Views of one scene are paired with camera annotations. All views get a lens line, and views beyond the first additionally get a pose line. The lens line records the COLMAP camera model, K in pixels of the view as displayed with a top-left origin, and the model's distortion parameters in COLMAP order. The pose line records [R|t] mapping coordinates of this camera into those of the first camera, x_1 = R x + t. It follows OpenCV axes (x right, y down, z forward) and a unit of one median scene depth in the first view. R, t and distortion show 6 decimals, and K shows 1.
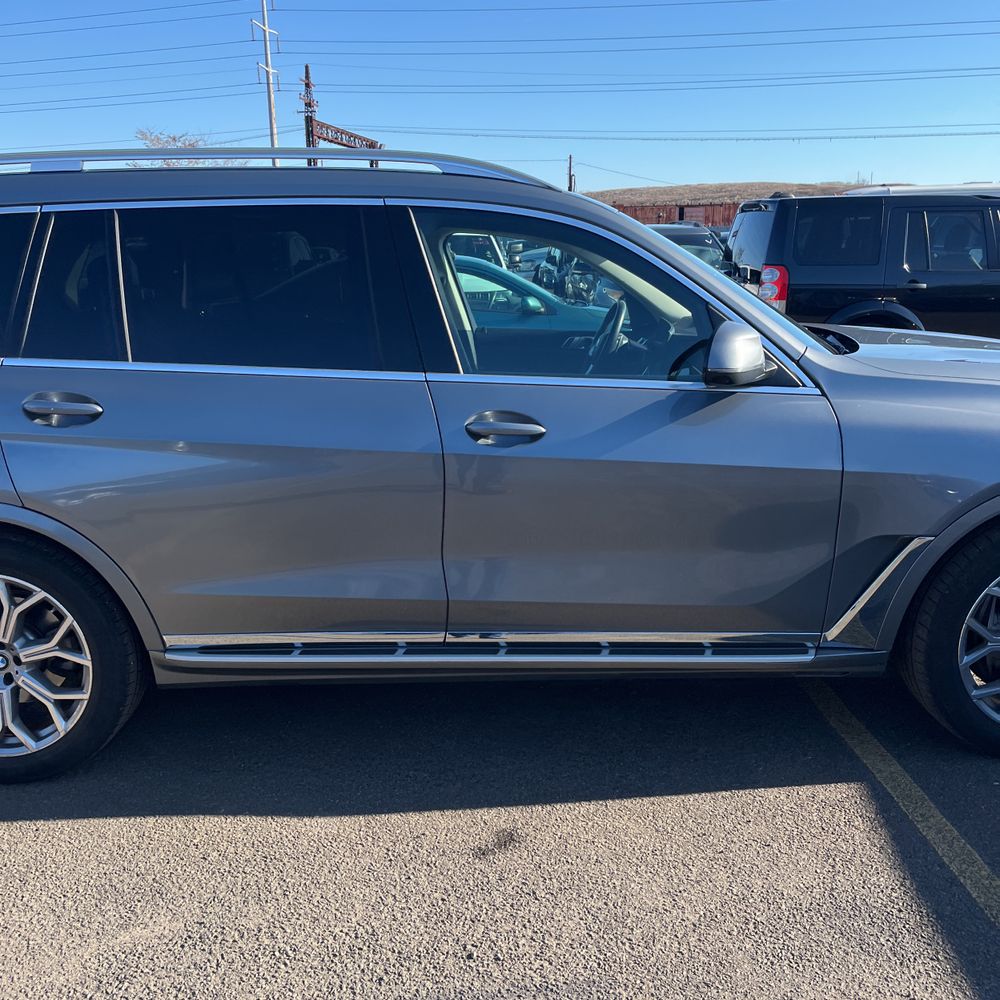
lens RADIAL K [[1000.2, 0, 491.9], [0, 1000.2, 511.8], [0, 0, 1]] dist [0.030952, 0.000000]
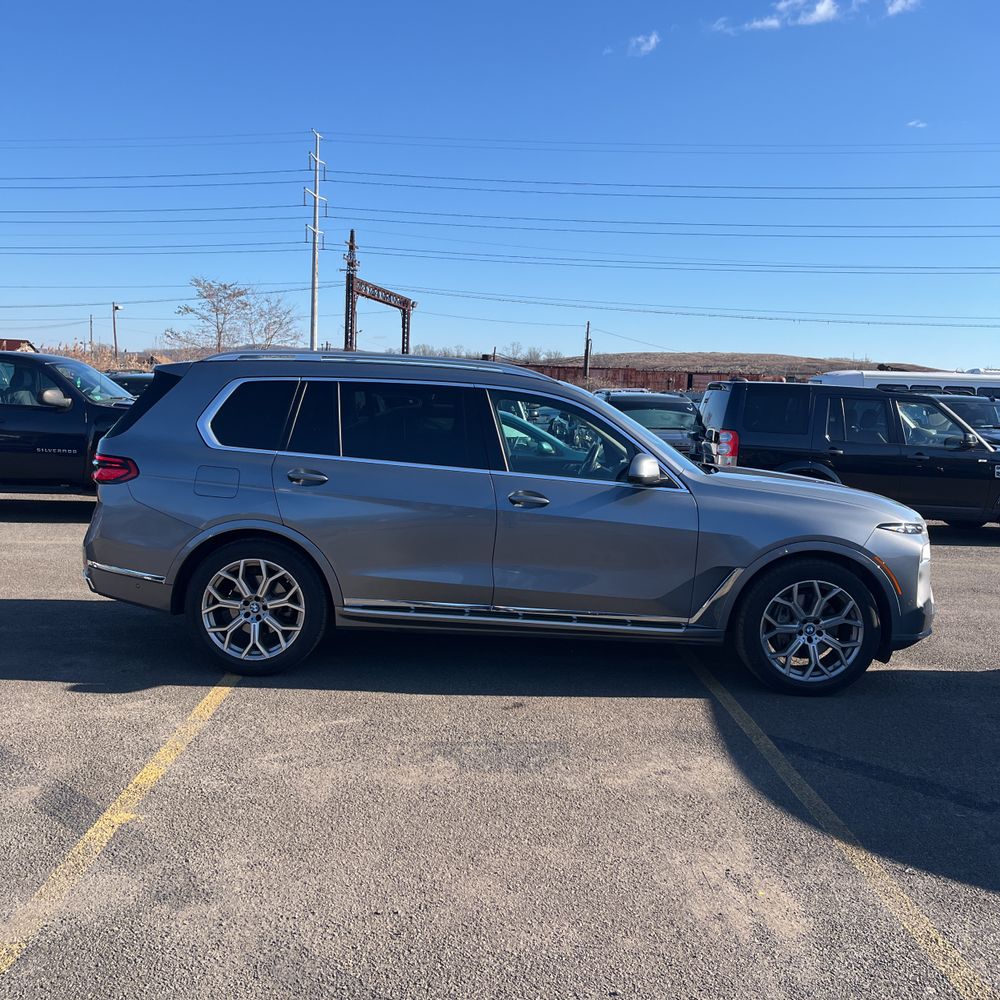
lens RADIAL K [[1000.2, 0, 504.3], [0, 1000.2, 498.8], [0, 0, 1]] dist [0.030952, 0.000000]
pose [[0.998297, 0.058339, 0.000250, -0.011834], [-0.057568, 0.985783, -0.157853, 0.076678], [-0.009455, 0.157569, 0.987463, -0.317302]]
